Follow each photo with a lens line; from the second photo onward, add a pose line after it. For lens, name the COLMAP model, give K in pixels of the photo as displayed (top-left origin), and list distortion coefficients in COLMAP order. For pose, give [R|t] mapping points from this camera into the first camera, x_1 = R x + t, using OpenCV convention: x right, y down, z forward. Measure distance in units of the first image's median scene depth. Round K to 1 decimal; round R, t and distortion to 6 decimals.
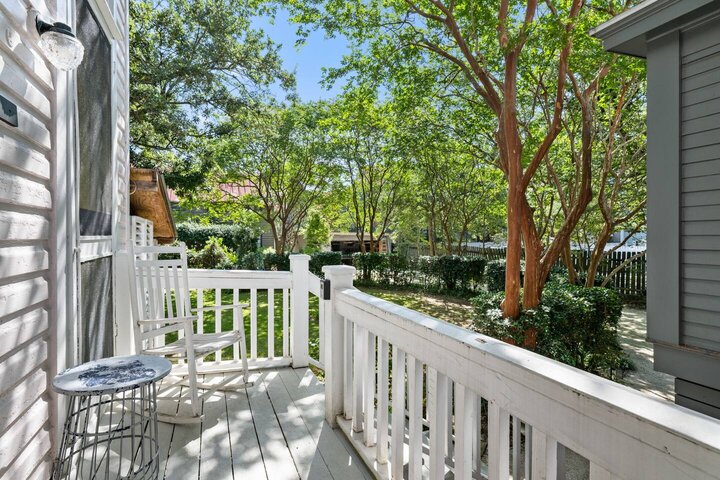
lens RADIAL K [[337.0, 0, 362.4], [0, 337.0, 236.9], [0, 0, 1]] dist [-0.008596, 0.003315]
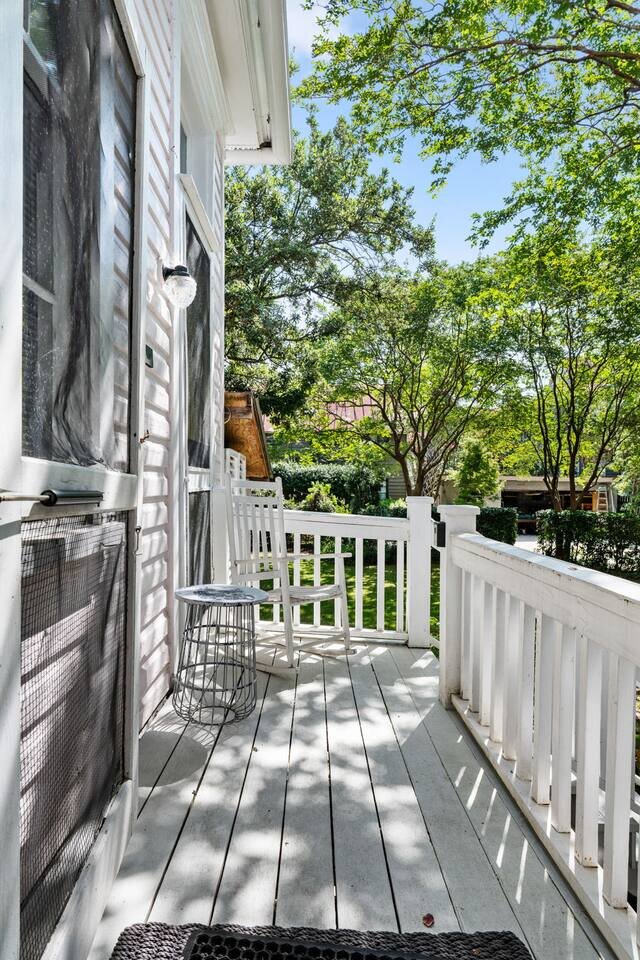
lens RADIAL K [[588.7, 0, 320.8], [0, 588.7, 484.0], [0, 0, 1]] dist [-0.001715, -0.001206]
pose [[0.913915, 0.002878, -0.405895, 0.074744], [-0.006331, 0.999954, -0.007165, 0.019601], [0.405856, 0.009118, 0.913892, -0.142158]]
